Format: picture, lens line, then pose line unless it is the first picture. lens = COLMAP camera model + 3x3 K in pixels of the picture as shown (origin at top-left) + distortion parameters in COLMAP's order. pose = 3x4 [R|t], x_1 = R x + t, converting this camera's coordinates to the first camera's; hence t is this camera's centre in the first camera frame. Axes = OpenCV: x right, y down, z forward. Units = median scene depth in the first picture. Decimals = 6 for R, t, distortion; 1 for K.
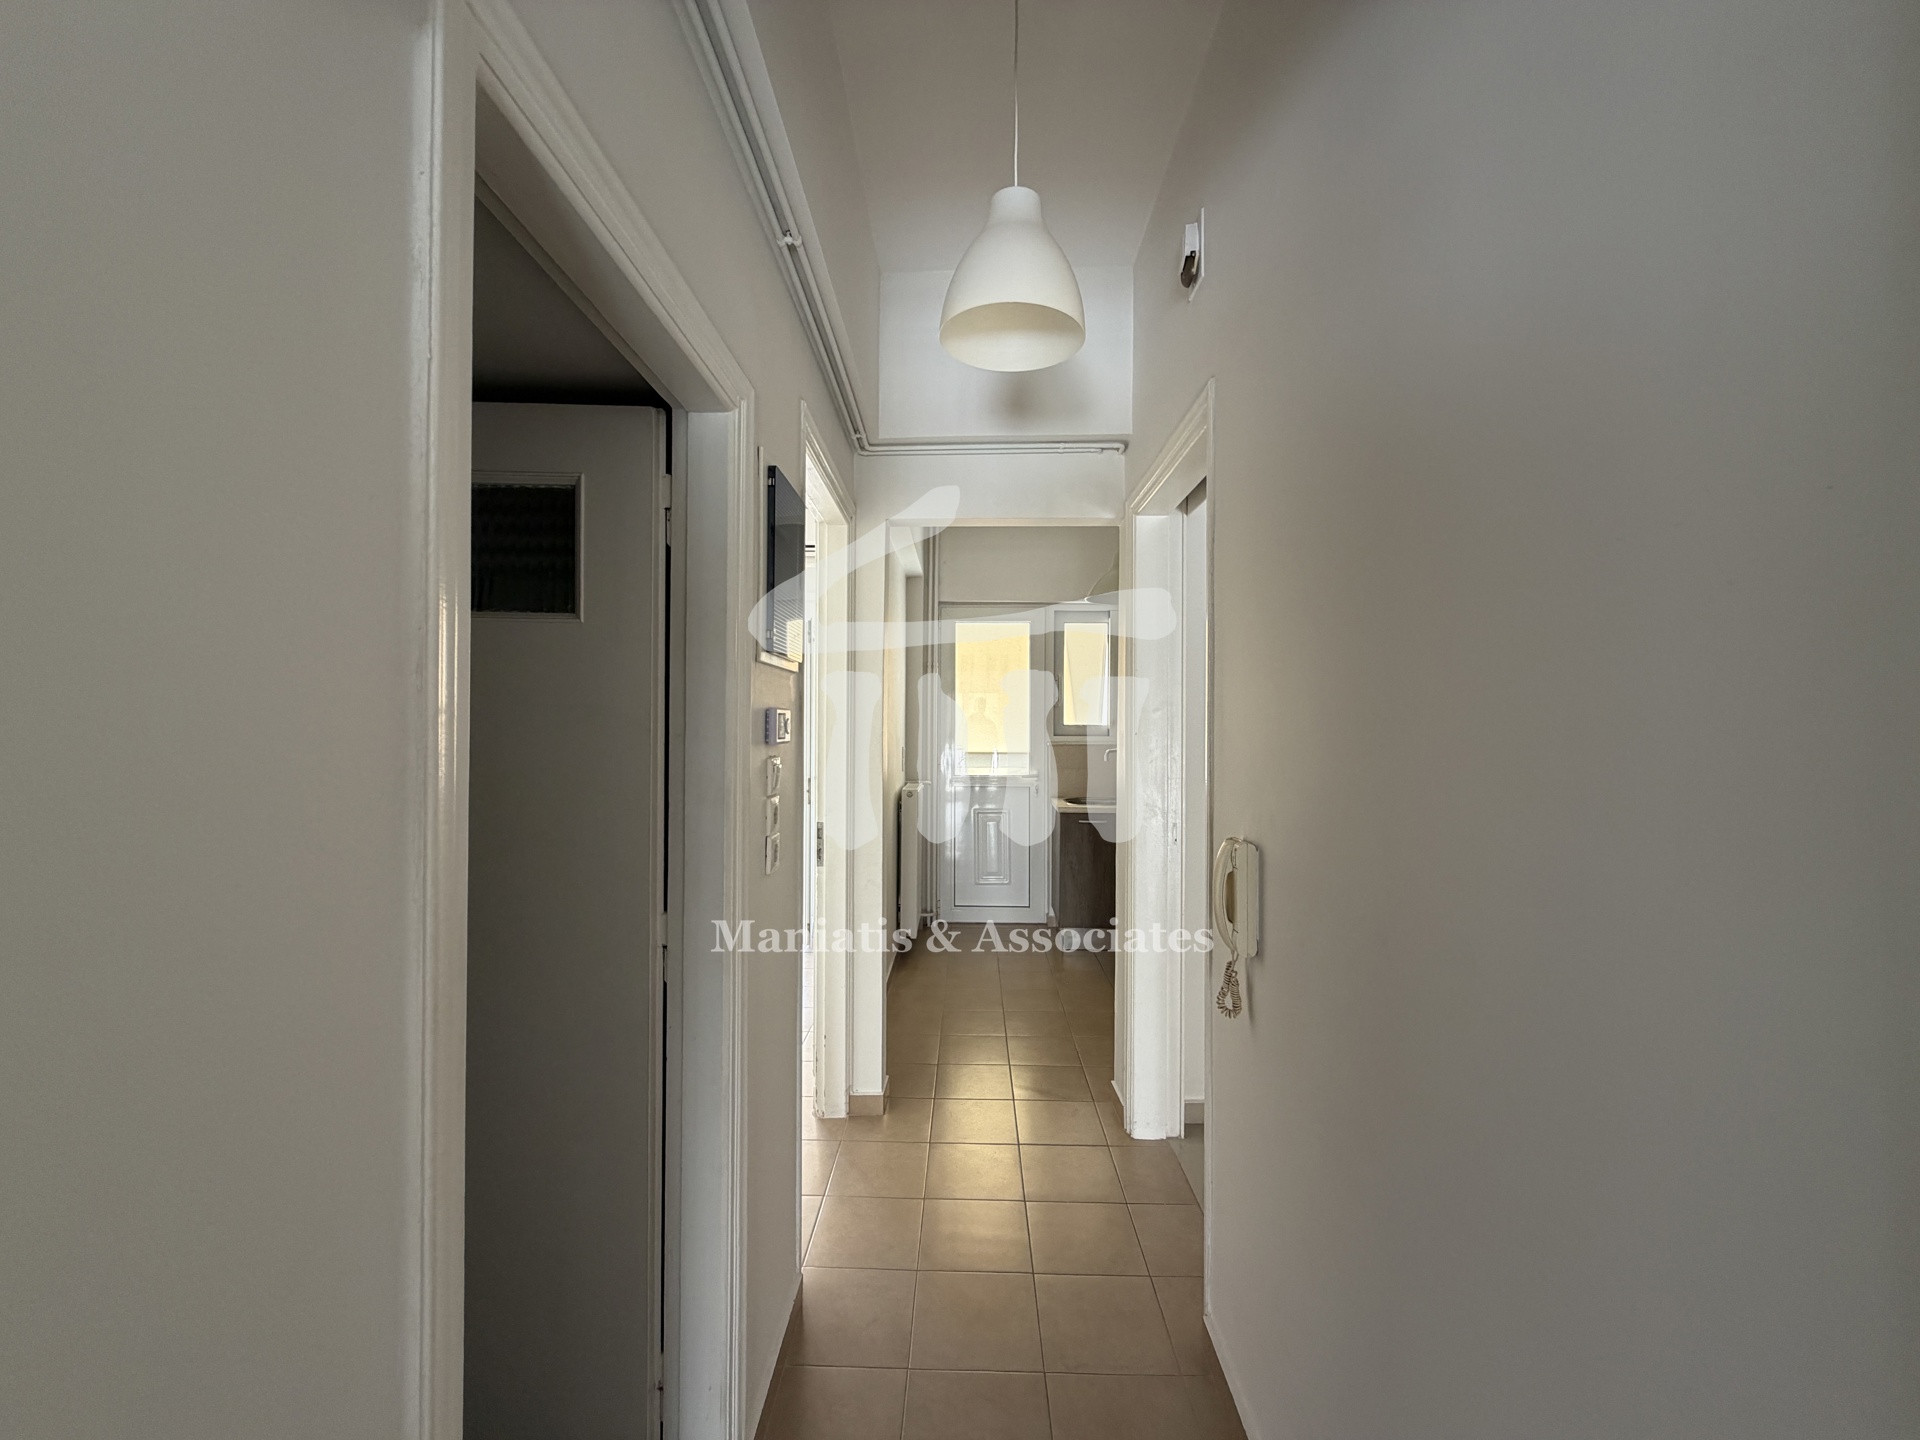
lens RADIAL K [[765.8, 0, 958.7], [0, 765.8, 723.4], [0, 0, 1]] dist [-0.000286, 0.000283]
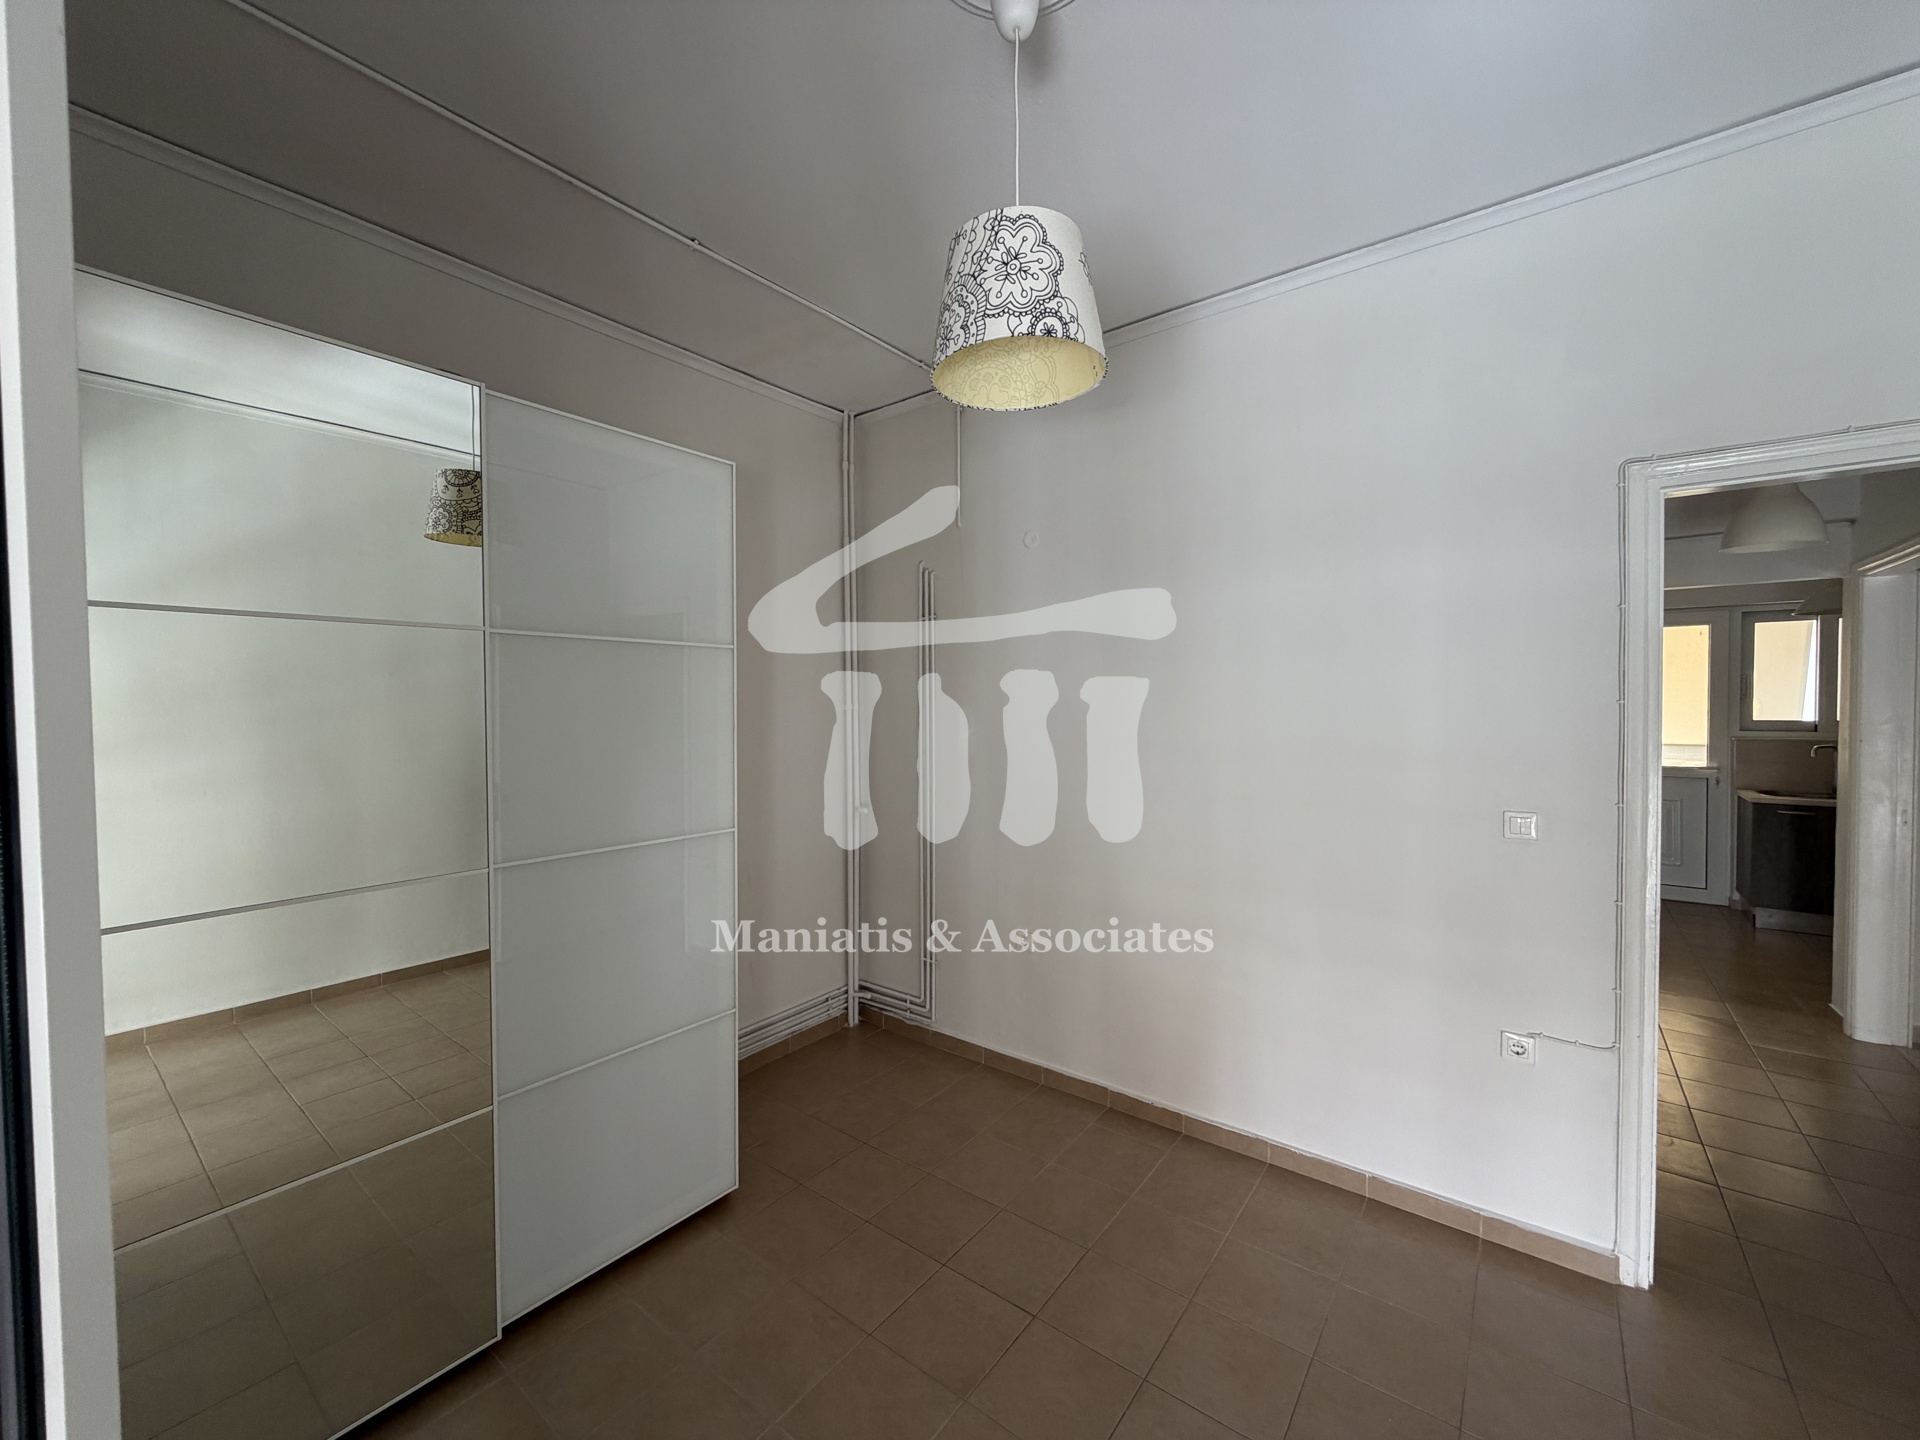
lens RADIAL K [[765.8, 0, 958.5], [0, 765.8, 713.7], [0, 0, 1]] dist [-0.000286, 0.000283]
pose [[0.806421, 0.005057, -0.591320, -0.237509], [0.006186, 0.999837, 0.016987, -0.062538], [0.591309, -0.017356, 0.806258, -0.963332]]
